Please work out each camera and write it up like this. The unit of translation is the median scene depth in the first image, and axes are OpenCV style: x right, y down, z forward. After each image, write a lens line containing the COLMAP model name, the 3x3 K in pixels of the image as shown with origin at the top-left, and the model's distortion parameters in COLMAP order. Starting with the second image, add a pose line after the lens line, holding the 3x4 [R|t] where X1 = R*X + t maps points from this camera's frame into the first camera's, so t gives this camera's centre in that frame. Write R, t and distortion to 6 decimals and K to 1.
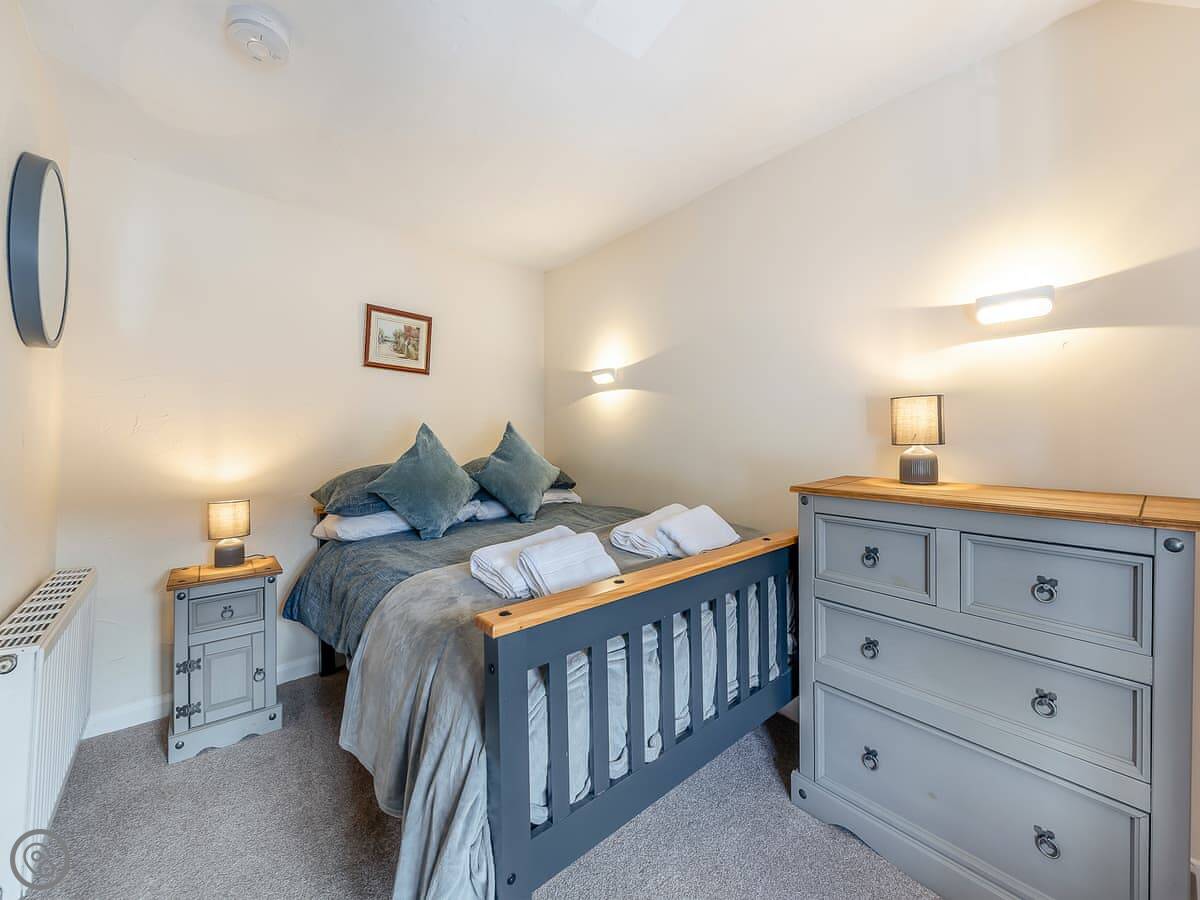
lens RADIAL K [[476.5, 0, 600.0], [0, 476.5, 450.0], [0, 0, 1]] dist [-0.000241, -0.000561]
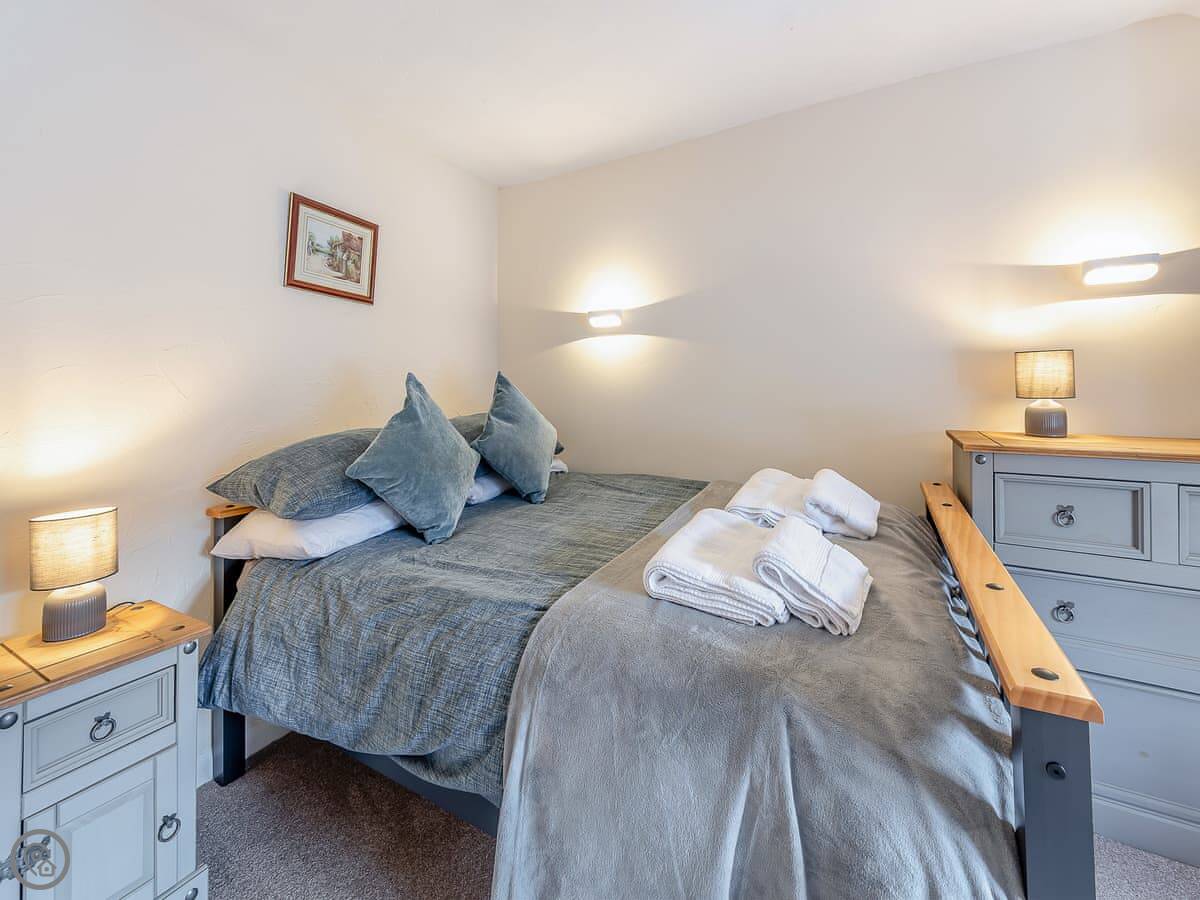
lens RADIAL K [[500.8, 0, 599.3], [0, 500.8, 388.2], [0, 0, 1]] dist [-0.000607, -0.000230]
pose [[0.931673, -0.002864, 0.363288, -0.404236], [0.013268, 0.999570, -0.026147, -0.011465], [-0.363056, 0.029181, 0.931310, 0.234836]]
